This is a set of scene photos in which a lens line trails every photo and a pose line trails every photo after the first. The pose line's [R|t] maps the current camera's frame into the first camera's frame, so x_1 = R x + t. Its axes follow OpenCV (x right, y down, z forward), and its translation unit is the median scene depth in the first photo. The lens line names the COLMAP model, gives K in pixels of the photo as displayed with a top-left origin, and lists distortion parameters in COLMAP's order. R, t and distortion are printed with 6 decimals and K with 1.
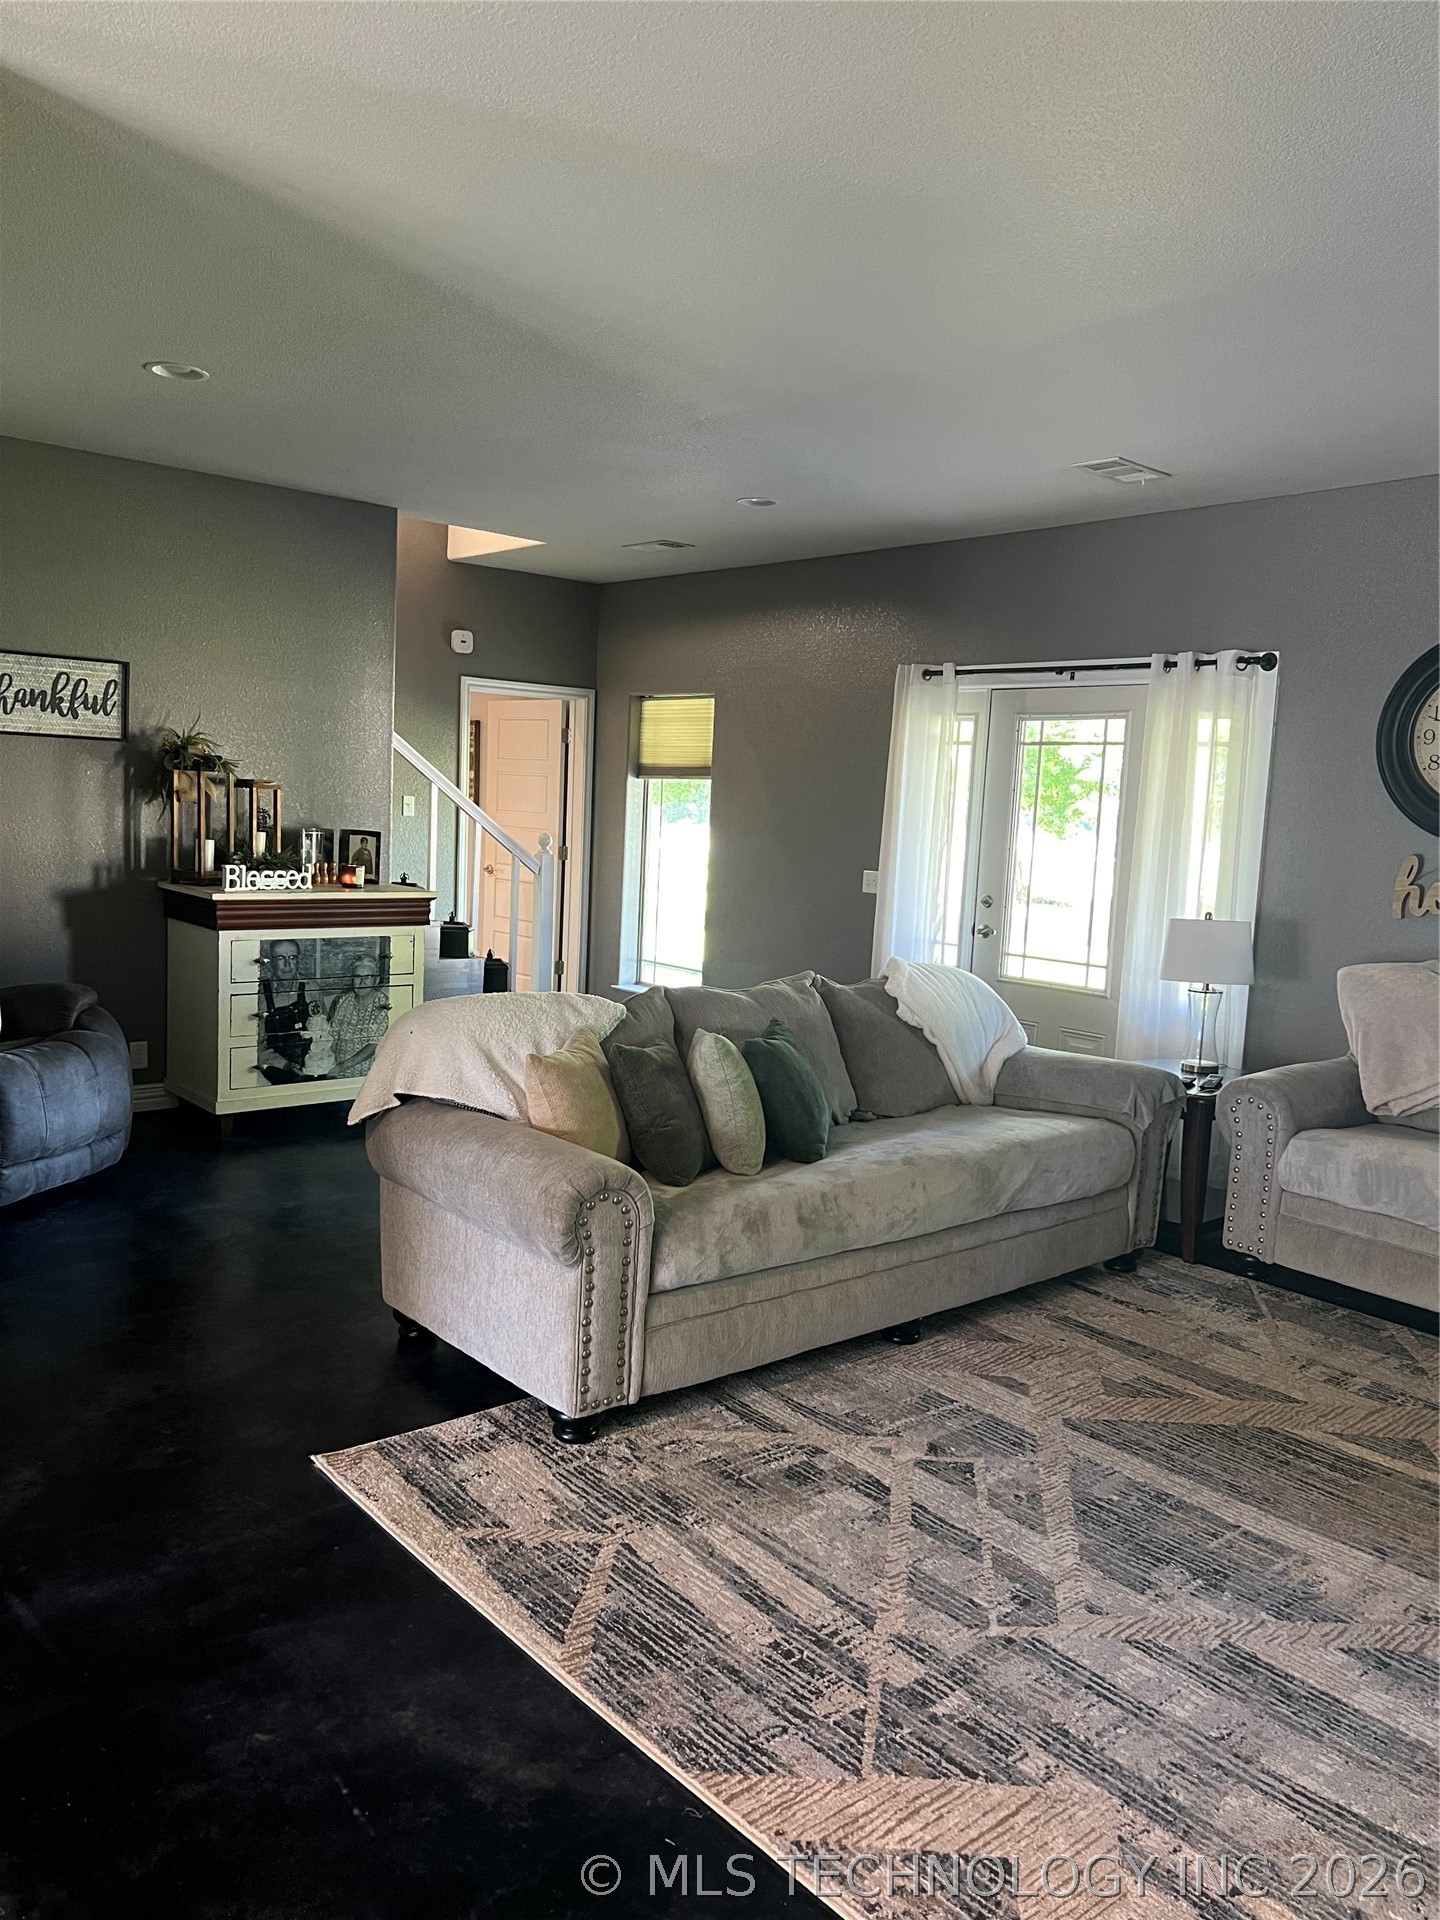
lens RADIAL K [[1448.7, 0, 710.9], [0, 1448.7, 959.3], [0, 0, 1]] dist [0.046328, -0.009156]
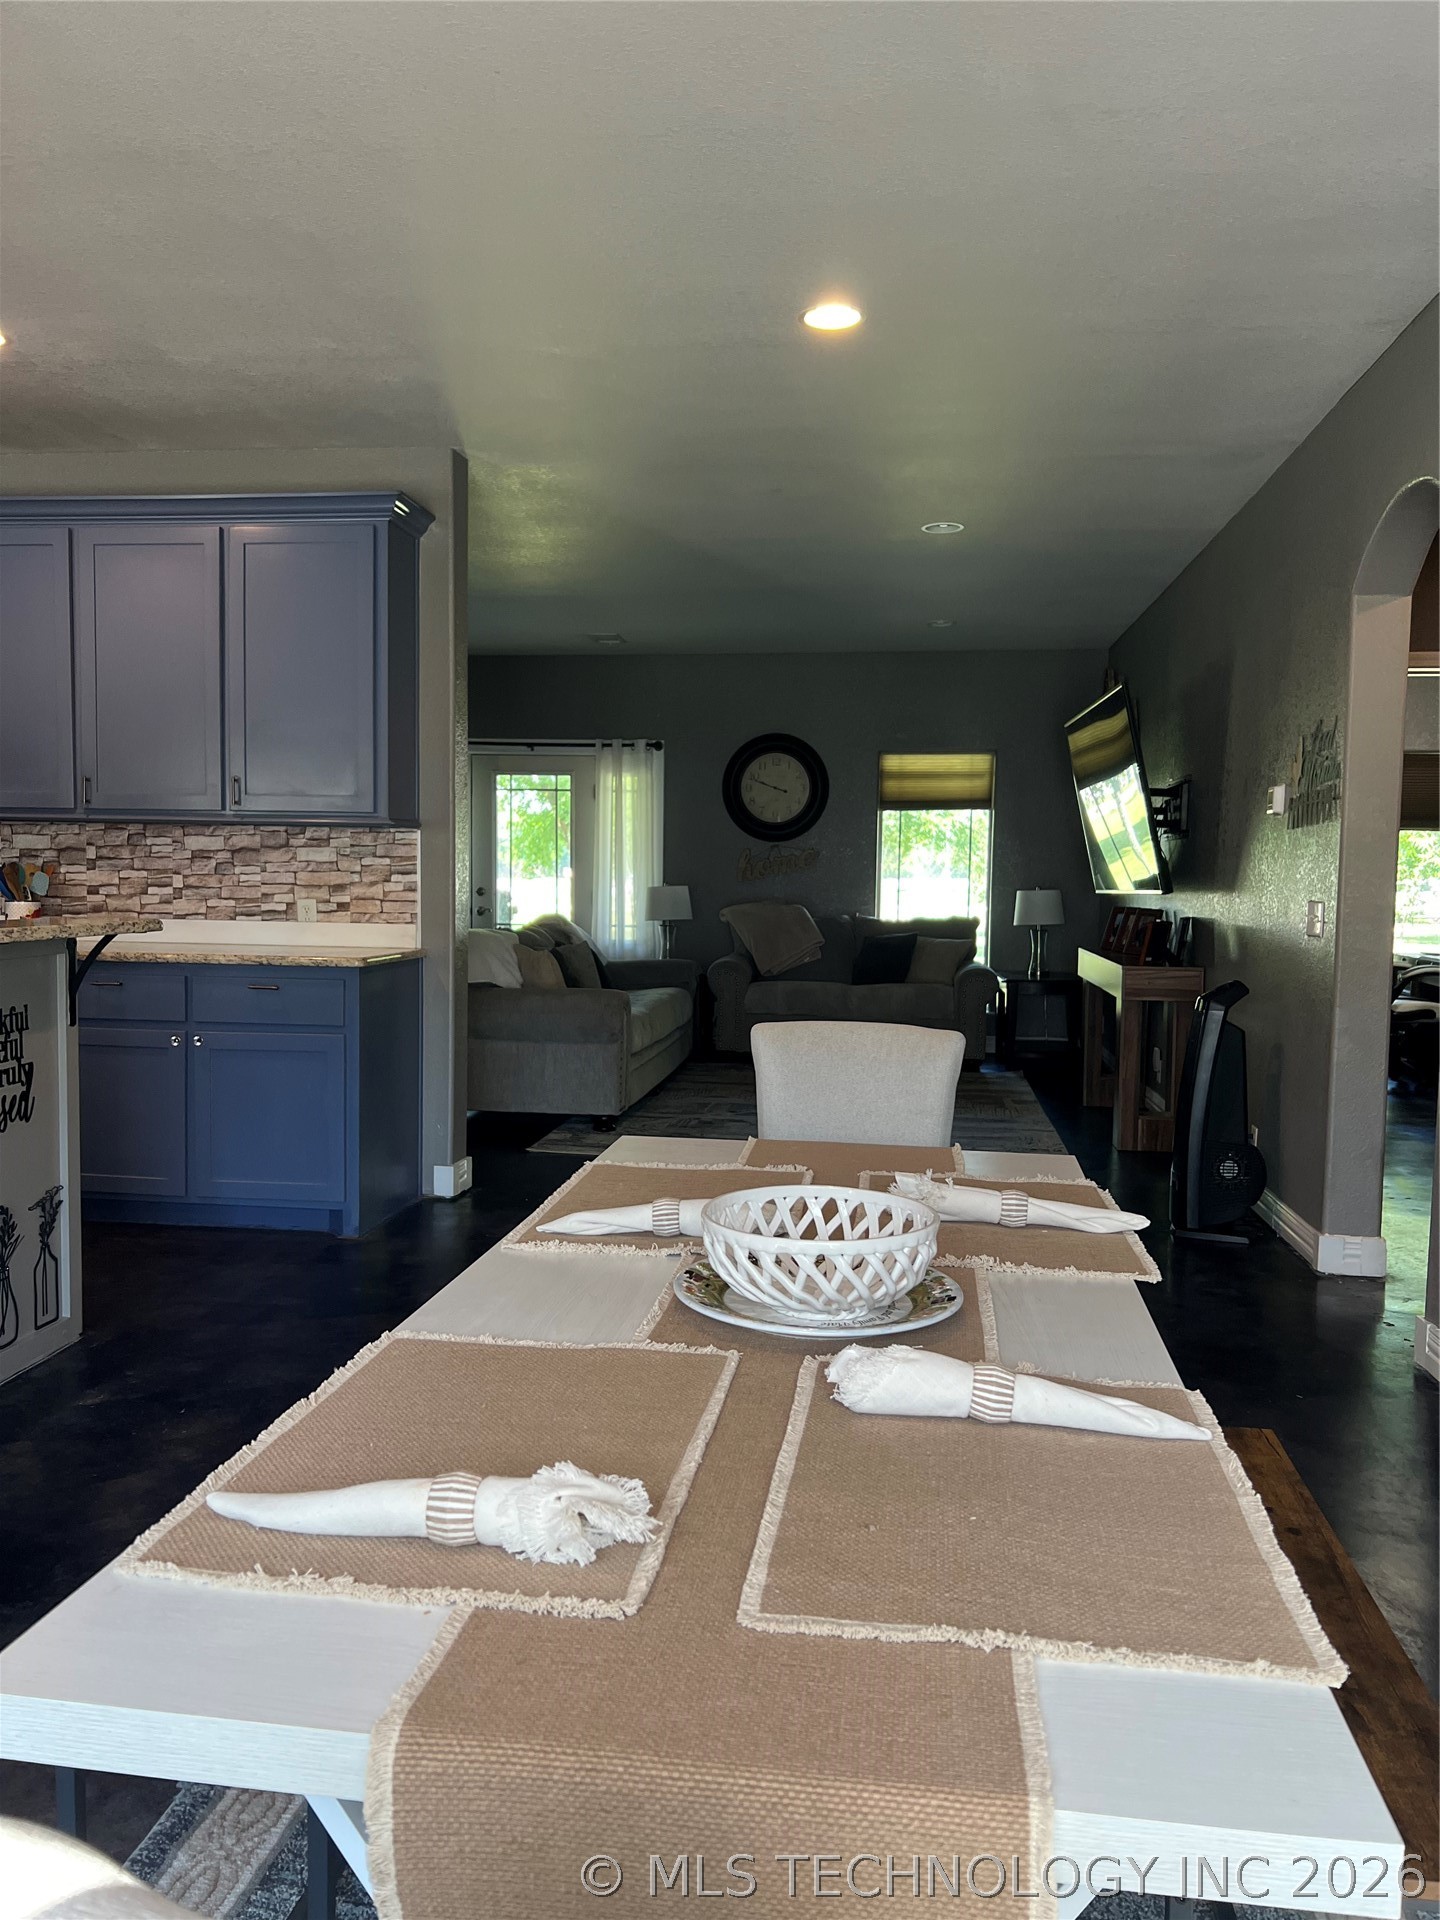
lens RADIAL K [[1448.7, 0, 710.9], [0, 1448.7, 959.3], [0, 0, 1]] dist [0.046328, -0.009156]
pose [[0.755413, -0.079611, 0.650395, -0.733453], [0.096830, 0.995257, 0.009359, 0.047616], [-0.648055, 0.055908, 0.759539, -0.379381]]
